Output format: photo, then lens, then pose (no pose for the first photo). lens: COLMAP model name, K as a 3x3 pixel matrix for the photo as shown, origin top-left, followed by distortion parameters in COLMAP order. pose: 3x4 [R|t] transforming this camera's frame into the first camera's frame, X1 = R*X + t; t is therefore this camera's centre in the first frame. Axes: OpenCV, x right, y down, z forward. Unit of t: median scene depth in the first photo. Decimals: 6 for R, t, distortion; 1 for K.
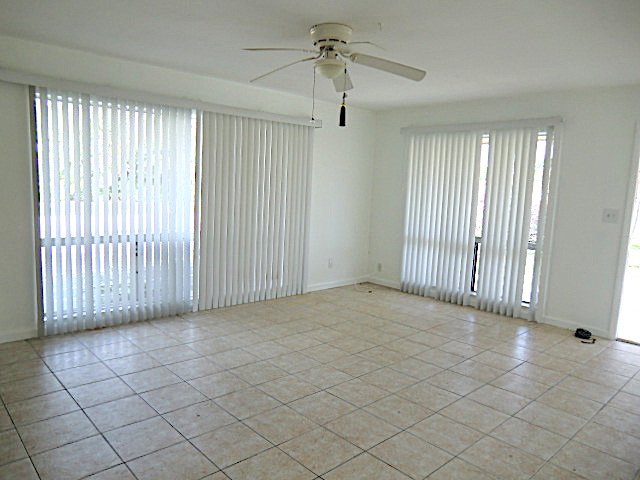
lens RADIAL K [[446.7, 0, 320.0], [0, 446.7, 240.0], [0, 0, 1]] dist [-0.007055, 0.001222]
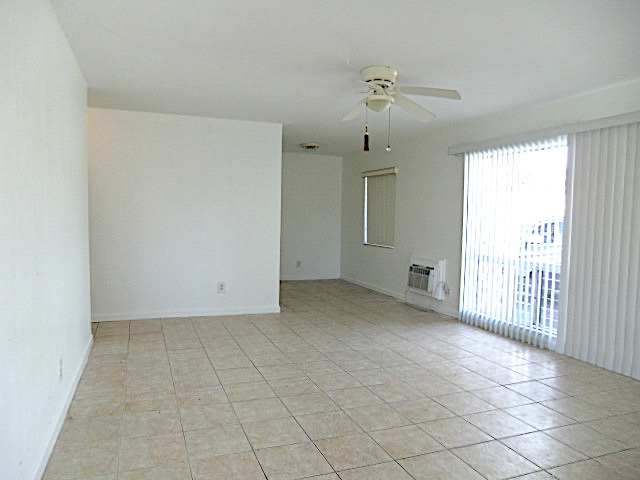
lens RADIAL K [[446.7, 0, 320.0], [0, 446.7, 240.0], [0, 0, 1]] dist [-0.007055, 0.001222]
pose [[-0.331840, 0.009516, -0.943288, 1.045000], [-0.150550, 0.986598, 0.062915, -0.070720], [0.931245, 0.162890, -0.325960, 1.144825]]
